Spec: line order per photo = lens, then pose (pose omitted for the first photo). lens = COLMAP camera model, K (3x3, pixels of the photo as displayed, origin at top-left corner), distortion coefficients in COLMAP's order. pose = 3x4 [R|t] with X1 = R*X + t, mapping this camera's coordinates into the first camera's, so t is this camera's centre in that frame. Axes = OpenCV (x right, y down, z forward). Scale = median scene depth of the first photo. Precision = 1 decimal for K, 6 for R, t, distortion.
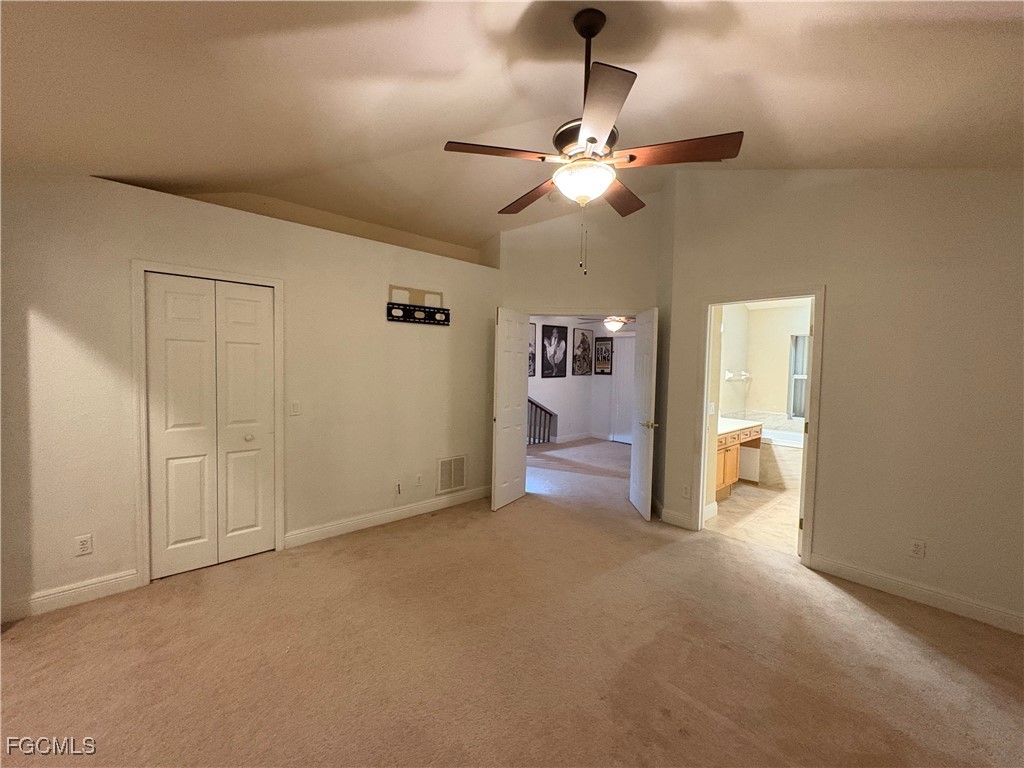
lens RADIAL K [[408.0, 0, 508.8], [0, 408.0, 382.6], [0, 0, 1]] dist [-0.000787, 0.000877]
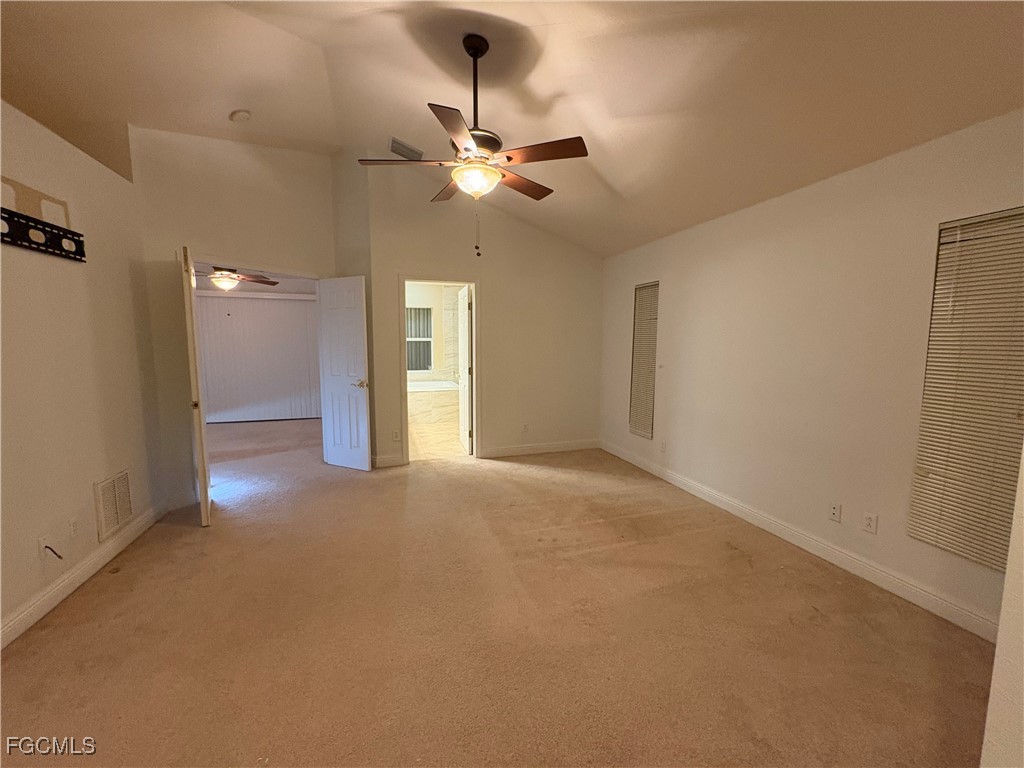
lens RADIAL K [[408.0, 0, 511.4], [0, 408.0, 384.1], [0, 0, 1]] dist [-0.000787, 0.000877]
pose [[0.403710, -0.118840, 0.907136, -0.429998], [0.043105, 0.992897, 0.110892, -0.002336], [-0.913871, -0.005666, 0.405965, 0.175897]]
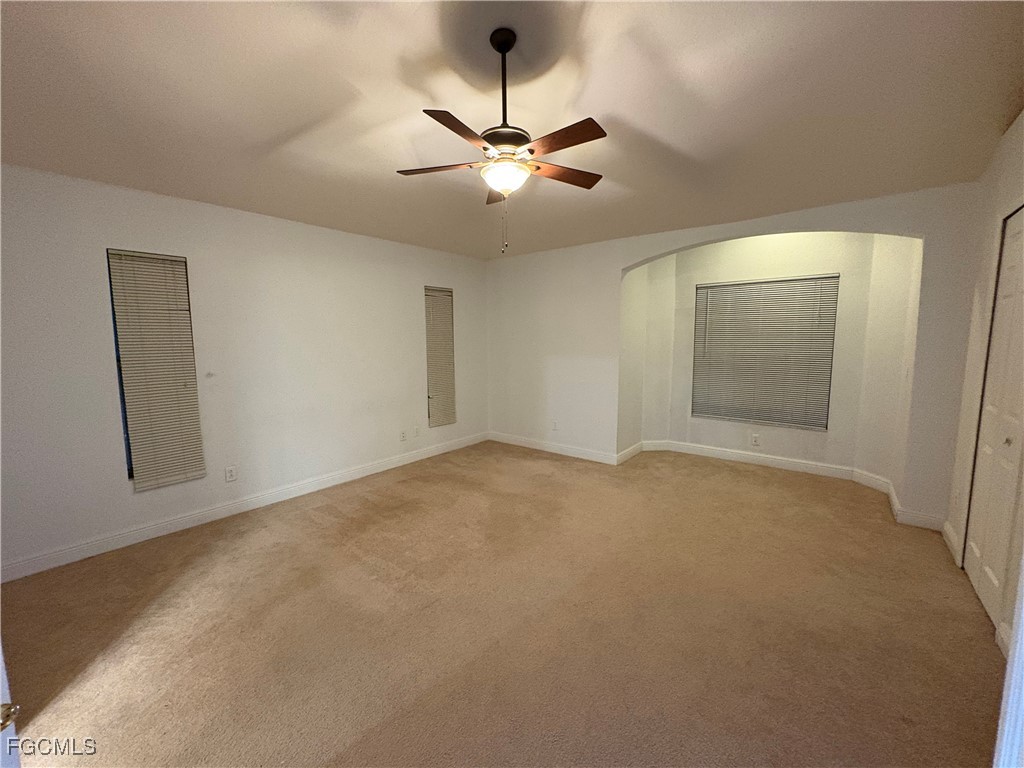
lens RADIAL K [[408.0, 0, 510.1], [0, 408.0, 384.5], [0, 0, 1]] dist [-0.000787, 0.000877]
pose [[-0.987949, 0.006292, -0.154655, 0.166436], [-0.017115, 0.988606, 0.149548, -0.022424], [0.153834, 0.150393, -0.976584, 1.026351]]
